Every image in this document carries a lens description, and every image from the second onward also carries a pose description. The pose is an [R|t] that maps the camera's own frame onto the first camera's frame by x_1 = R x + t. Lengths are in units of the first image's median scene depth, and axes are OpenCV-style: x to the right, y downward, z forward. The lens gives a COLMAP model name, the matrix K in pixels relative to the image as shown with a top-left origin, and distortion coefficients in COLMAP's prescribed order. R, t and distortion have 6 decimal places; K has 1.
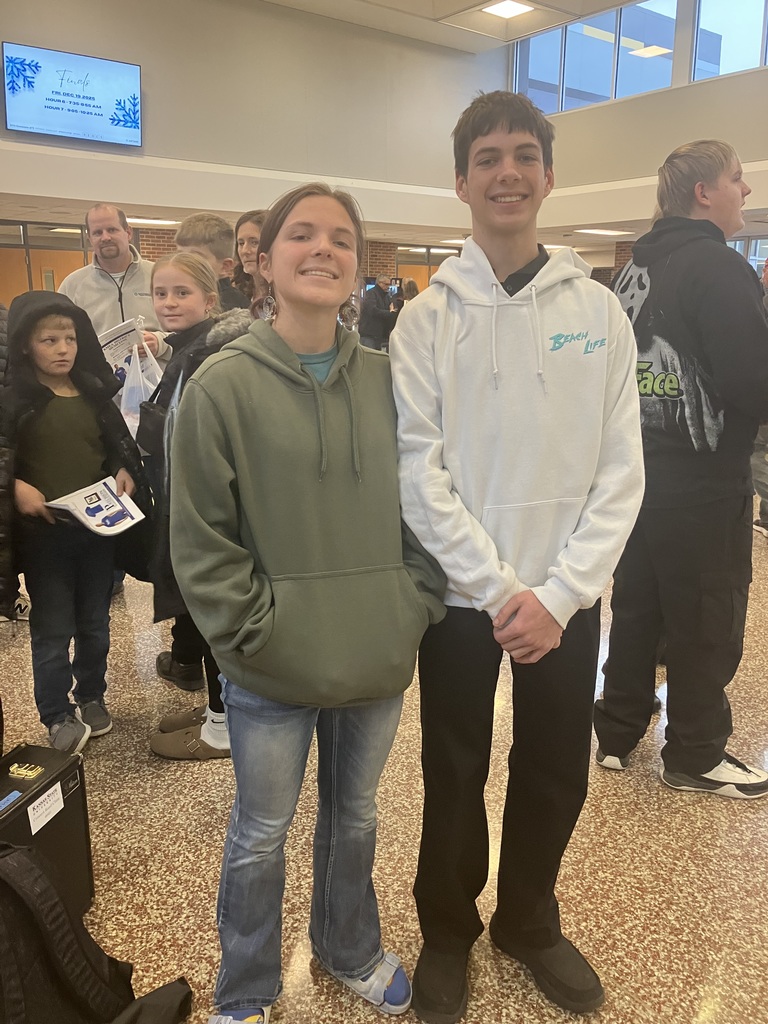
lens RADIAL K [[822.8, 0, 387.4], [0, 822.8, 507.3], [0, 0, 1]] dist [0.000574, -0.002774]
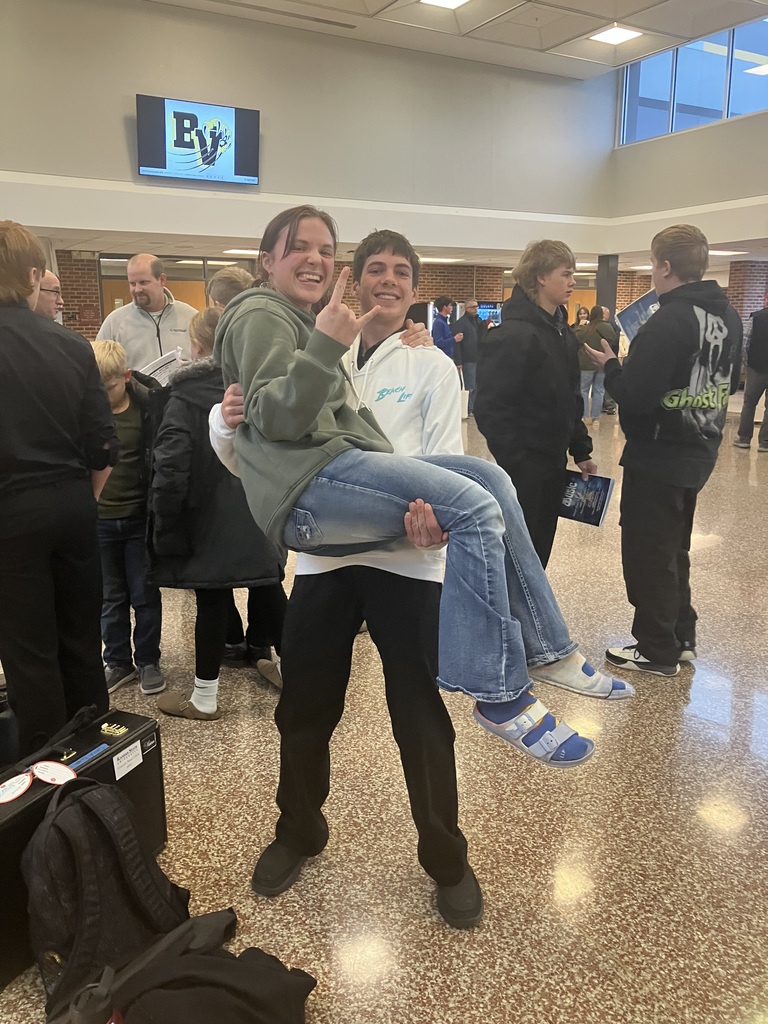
lens RADIAL K [[846.0, 0, 384.0], [0, 846.0, 512.0], [0, 0, 1]] dist [-0.063802, 0.086741]
pose [[0.988918, 0.023070, -0.146656, 0.125839], [-0.026058, 0.999489, -0.018486, 0.011723], [0.146155, 0.022102, 0.989015, -0.169604]]
